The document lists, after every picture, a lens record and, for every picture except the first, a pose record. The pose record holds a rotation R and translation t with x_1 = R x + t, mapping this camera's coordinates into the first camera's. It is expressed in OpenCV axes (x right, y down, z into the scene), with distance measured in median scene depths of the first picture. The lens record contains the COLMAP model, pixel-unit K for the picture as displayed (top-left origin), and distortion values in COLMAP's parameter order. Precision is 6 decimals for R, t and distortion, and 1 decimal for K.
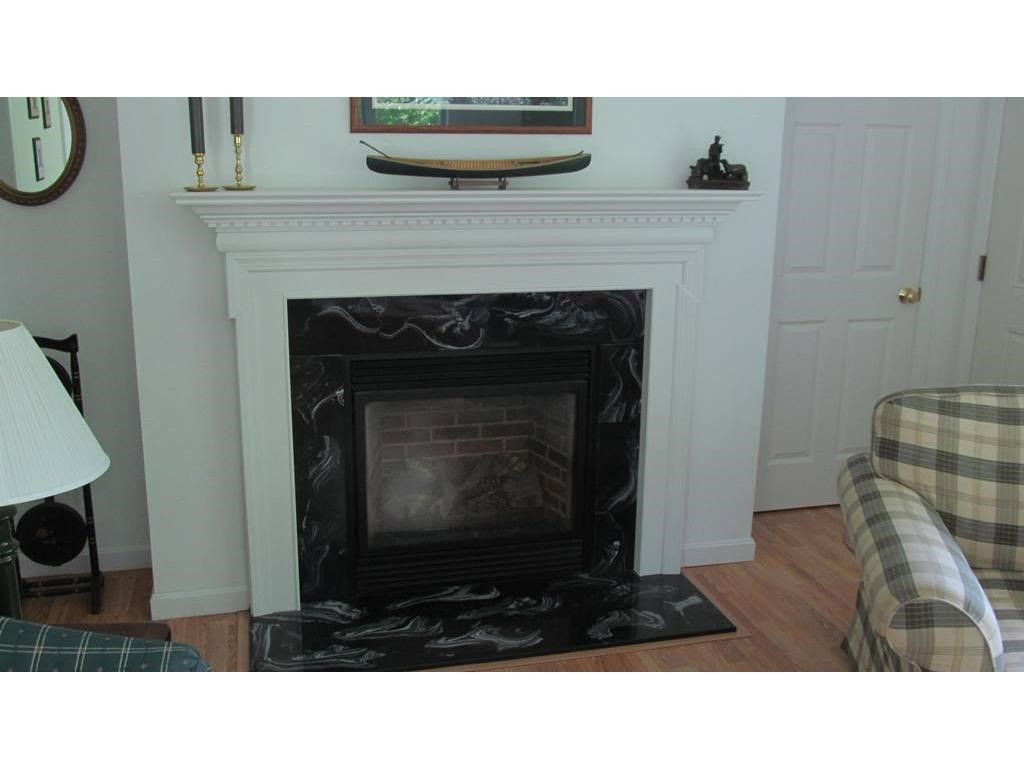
lens RADIAL K [[975.1, 0, 501.0], [0, 975.1, 383.4], [0, 0, 1]] dist [-0.061626, 0.007934]
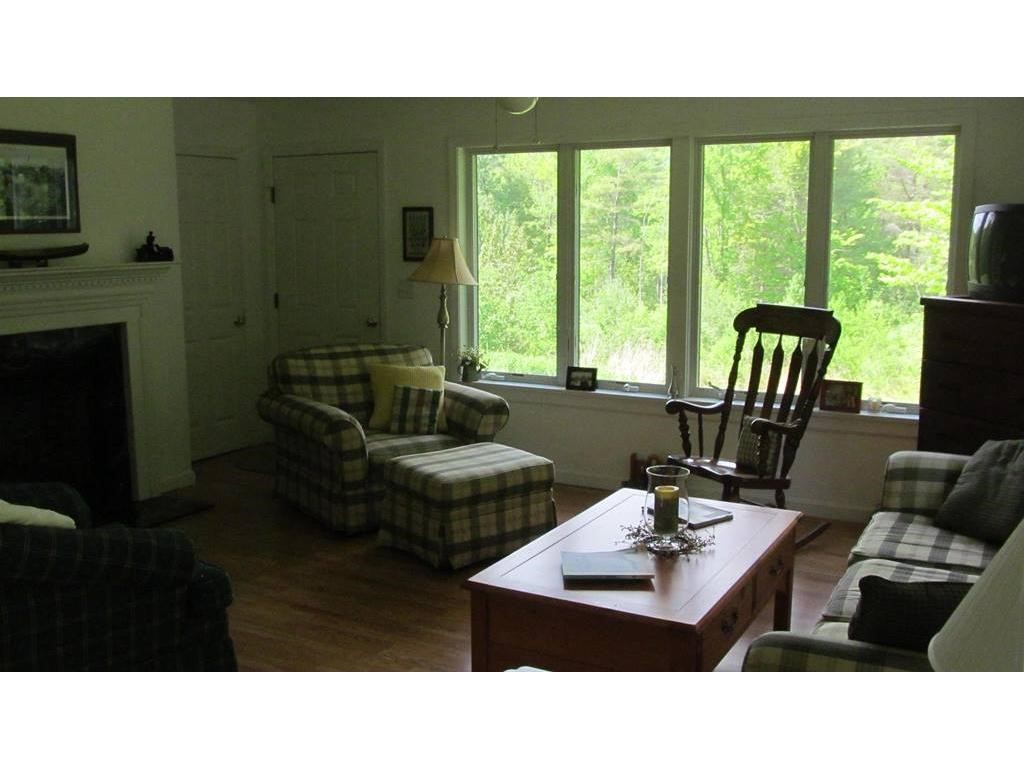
lens RADIAL K [[975.1, 0, 501.0], [0, 975.1, 383.4], [0, 0, 1]] dist [-0.061626, 0.007934]
pose [[0.685083, -0.125414, 0.717588, -0.635248], [0.186888, 0.982358, -0.006734, 0.145024], [-0.704084, 0.138722, 0.696435, -0.625857]]
